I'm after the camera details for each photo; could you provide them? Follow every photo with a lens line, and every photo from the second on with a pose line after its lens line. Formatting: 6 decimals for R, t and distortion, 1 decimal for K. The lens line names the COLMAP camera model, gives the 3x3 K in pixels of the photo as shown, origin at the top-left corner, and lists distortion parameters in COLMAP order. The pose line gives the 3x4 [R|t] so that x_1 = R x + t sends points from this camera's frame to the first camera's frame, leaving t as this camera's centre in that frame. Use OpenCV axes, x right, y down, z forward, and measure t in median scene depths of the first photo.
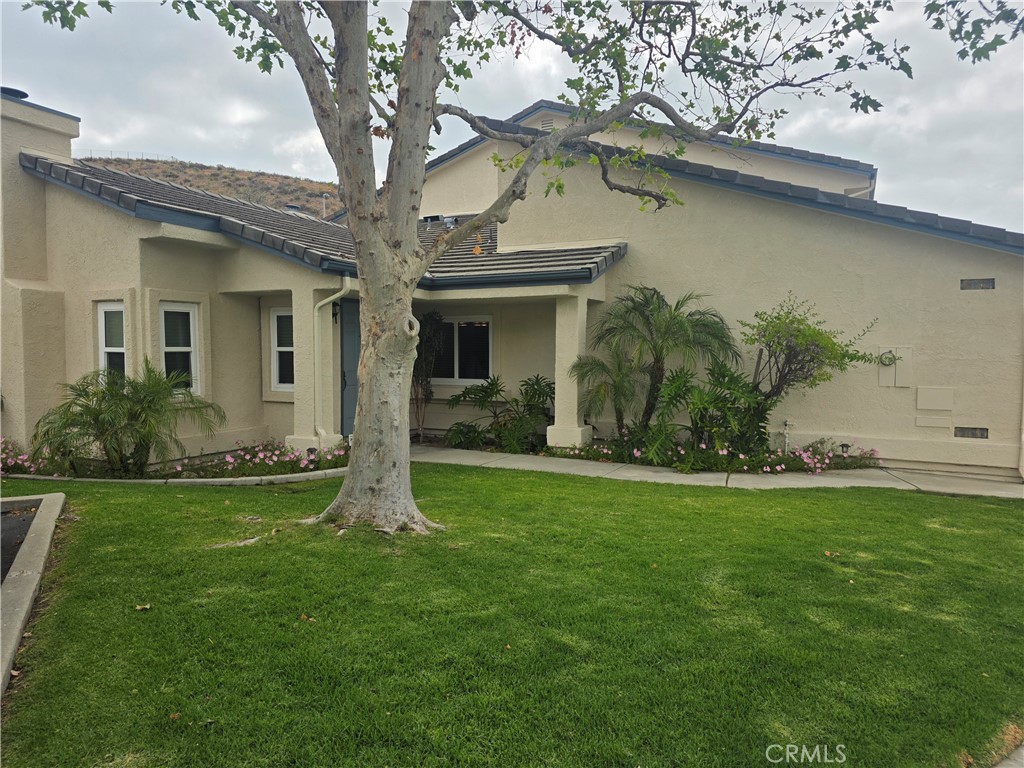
lens RADIAL K [[683.2, 0, 513.0], [0, 683.2, 377.7], [0, 0, 1]] dist [0.067293, -0.060630]
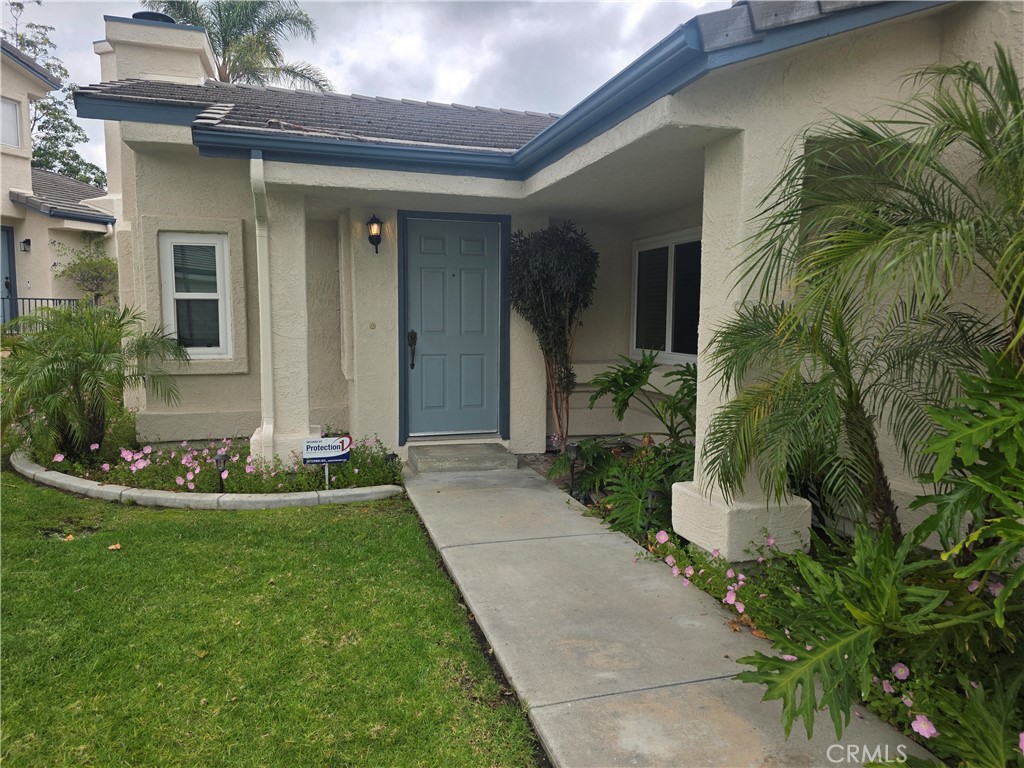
lens RADIAL K [[683.2, 0, 513.0], [0, 683.2, 377.7], [0, 0, 1]] dist [0.067293, -0.060630]
pose [[0.690086, 0.071321, -0.720204, 0.309601], [-0.036444, 0.997294, 0.063841, -0.012781], [0.722809, -0.017809, 0.690819, 0.731449]]
